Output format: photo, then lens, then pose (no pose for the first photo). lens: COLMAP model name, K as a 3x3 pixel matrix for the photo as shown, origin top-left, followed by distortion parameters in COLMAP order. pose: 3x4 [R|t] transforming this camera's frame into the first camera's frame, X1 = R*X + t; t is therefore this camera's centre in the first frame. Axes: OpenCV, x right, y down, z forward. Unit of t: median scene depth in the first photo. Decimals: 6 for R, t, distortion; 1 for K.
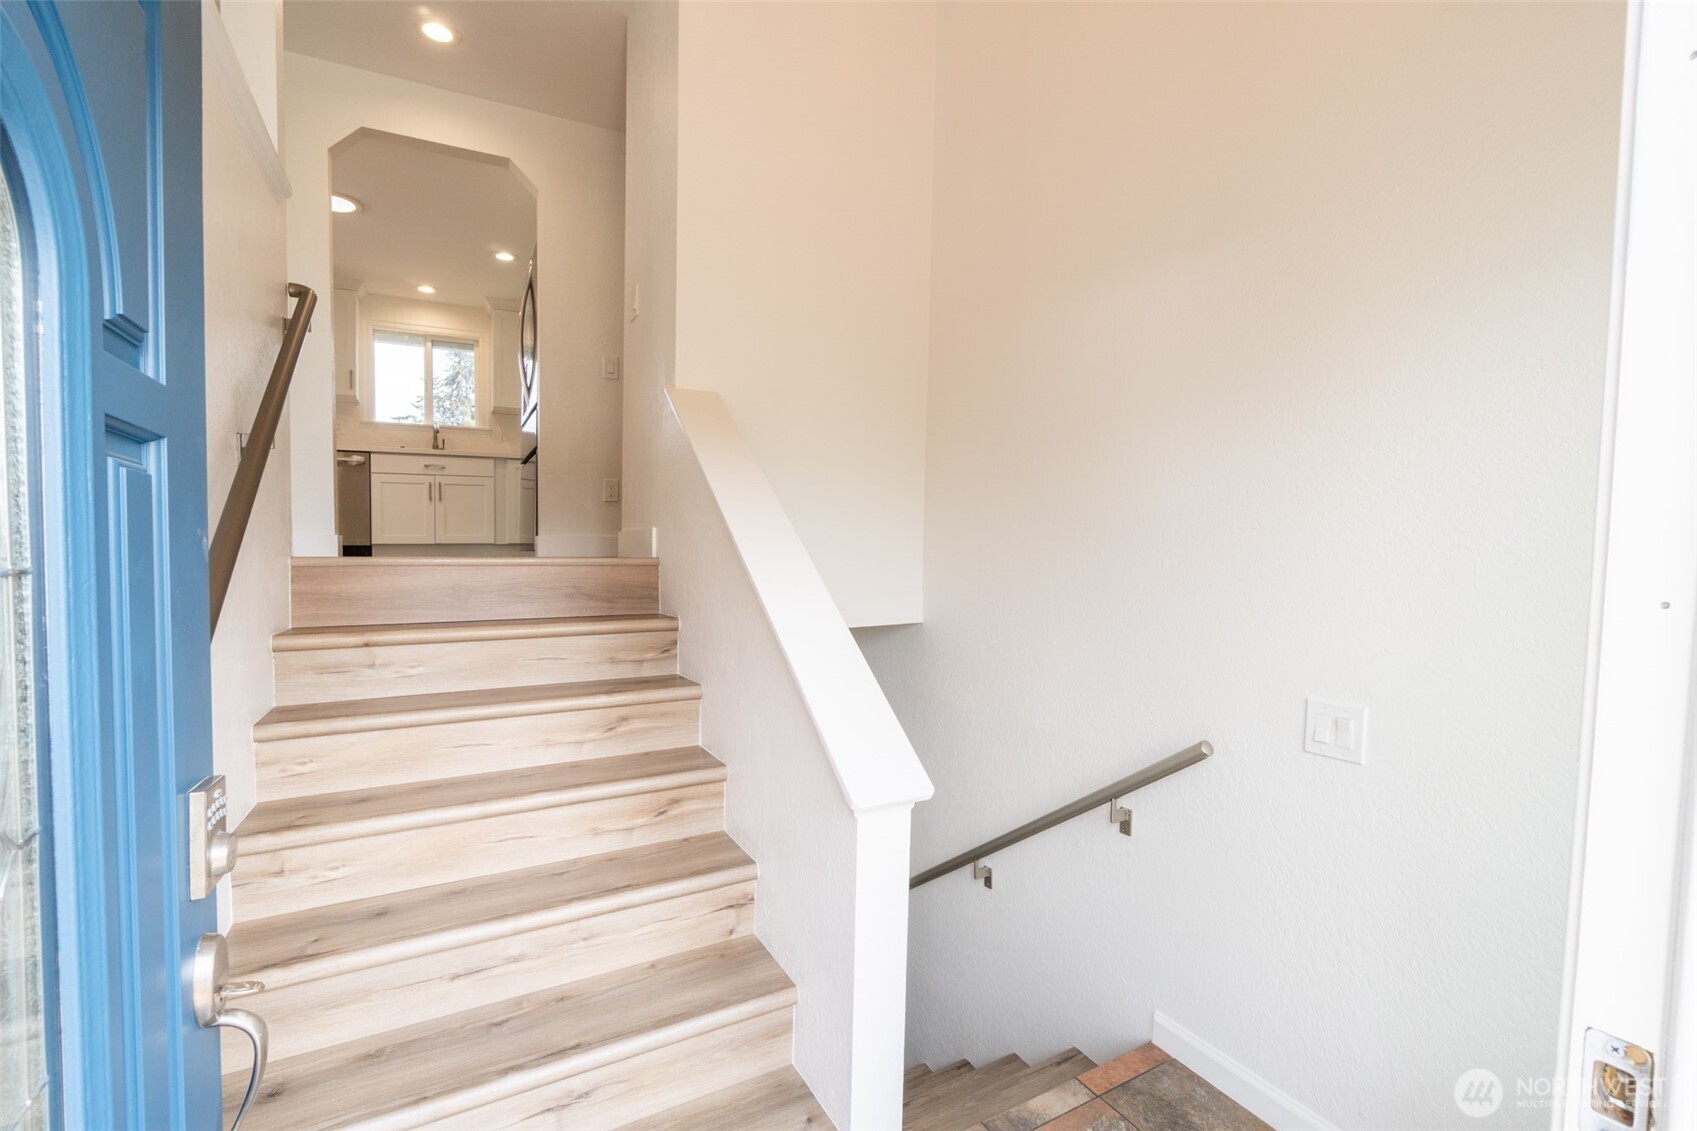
lens RADIAL K [[745.9, 0, 846.3], [0, 745.9, 555.7], [0, 0, 1]] dist [-0.007896, -0.000315]
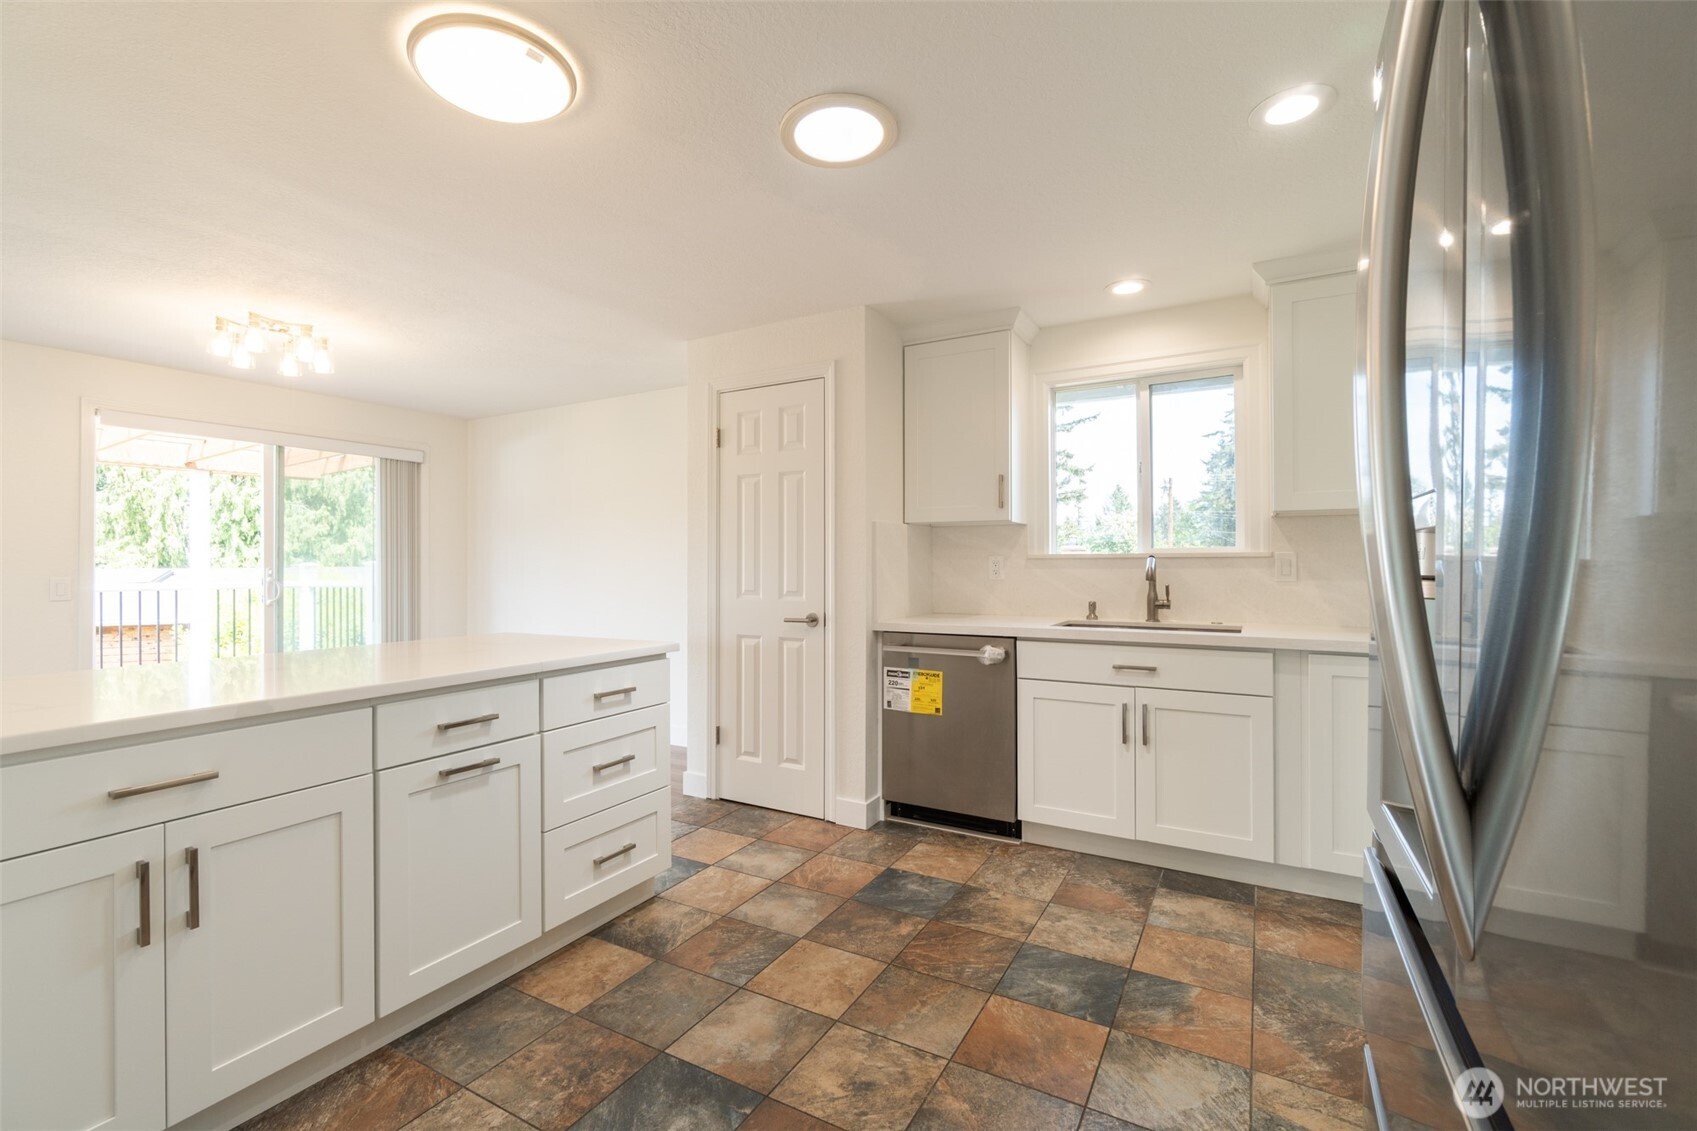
lens RADIAL K [[745.9, 0, 834.2], [0, 745.9, 565.3], [0, 0, 1]] dist [-0.007896, -0.000315]
pose [[0.538927, -0.006209, -0.842329, -0.257616], [-0.001224, 0.999966, -0.008154, -0.170598], [0.842351, 0.005426, 0.538901, 0.574155]]
